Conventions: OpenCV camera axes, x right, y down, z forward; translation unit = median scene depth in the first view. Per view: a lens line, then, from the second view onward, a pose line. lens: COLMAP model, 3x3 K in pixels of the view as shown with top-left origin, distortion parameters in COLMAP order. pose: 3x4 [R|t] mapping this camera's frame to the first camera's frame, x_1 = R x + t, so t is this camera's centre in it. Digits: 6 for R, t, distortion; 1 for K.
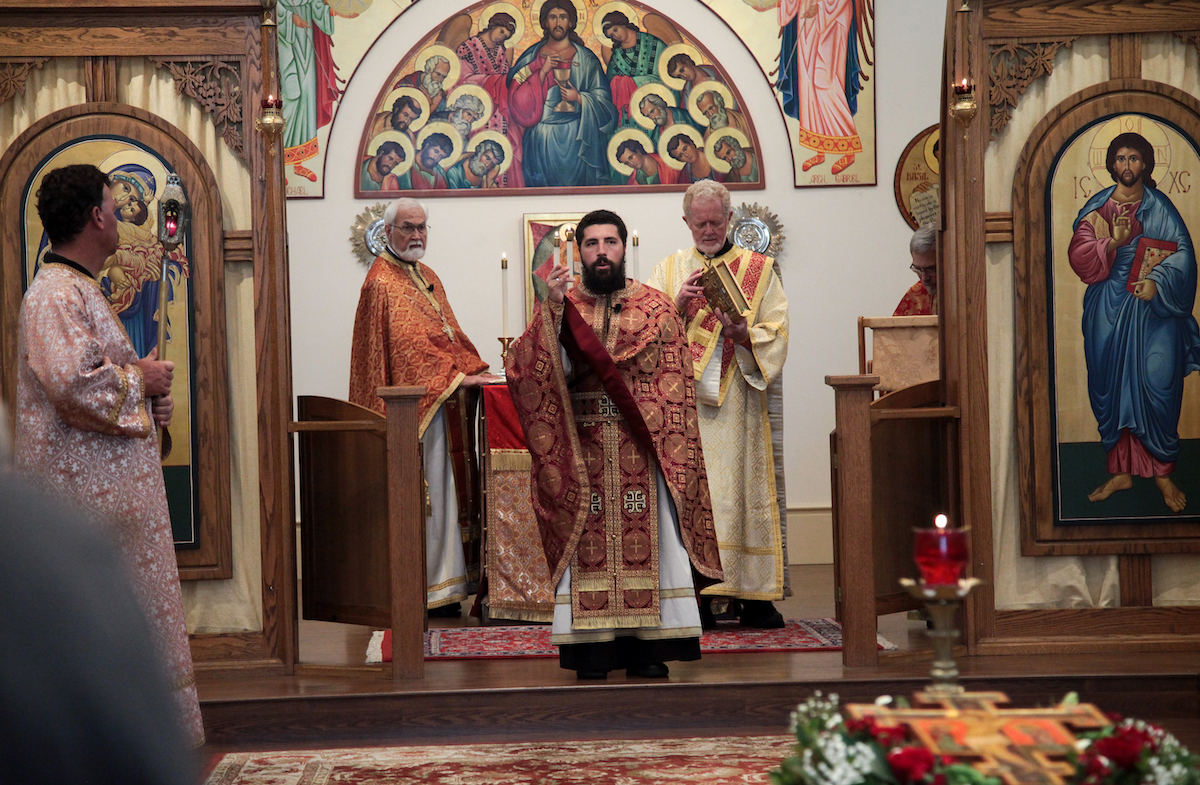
lens RADIAL K [[3065.3, 0, 576.7], [0, 3065.3, 390.6], [0, 0, 1]] dist [0.478550, -0.152080]
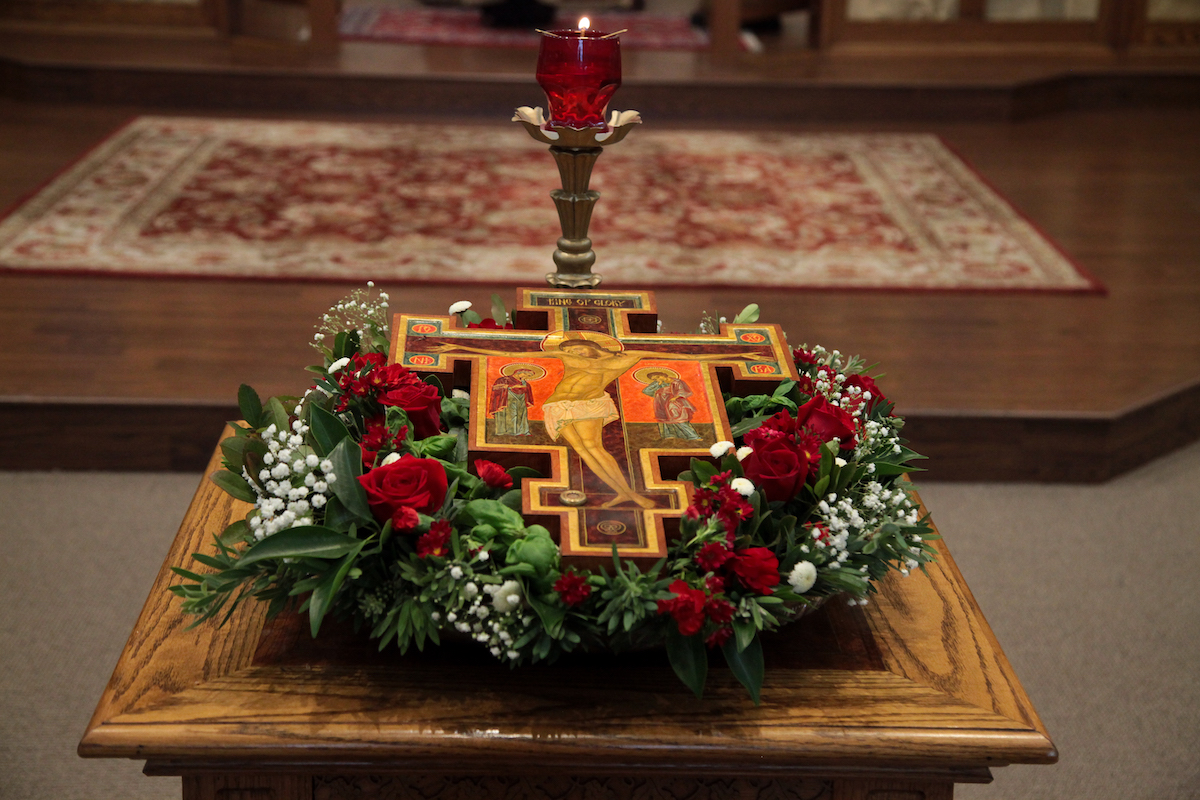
lens RADIAL K [[1994.3, 0, 600.0], [0, 1994.3, 400.0], [0, 0, 1]] dist [0.226068, 0.013691]
pose [[0.998610, 0.052623, -0.002923, 0.052809], [-0.049677, 0.958331, 0.281307, 0.000603], [0.017604, -0.280770, 0.959613, 0.243154]]
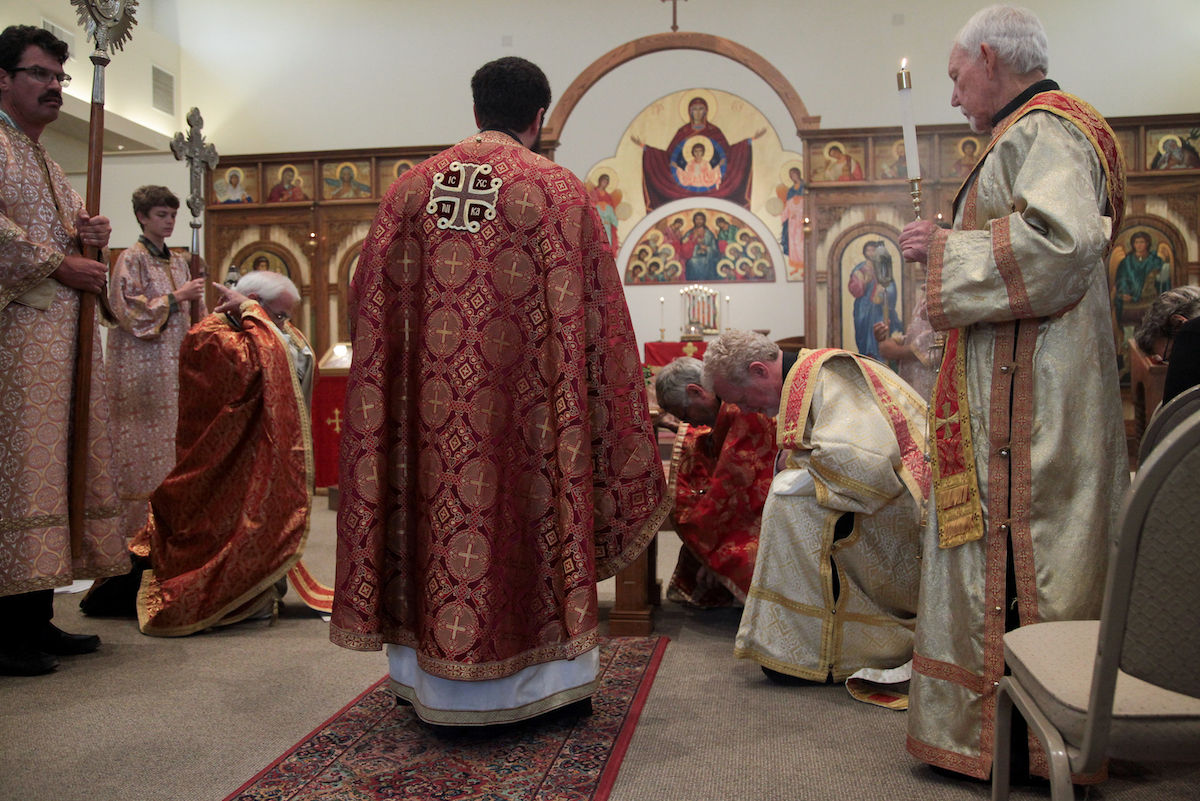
lens RADIAL K [[1085.2, 0, 597.6], [0, 1085.2, 381.3], [0, 0, 1]] dist [-0.010464, 0.018058]
pose [[0.981700, 0.014751, -0.189861, 0.124144], [-0.018134, 0.999706, -0.016093, 0.054362], [0.189567, 0.019241, 0.981679, 0.059599]]
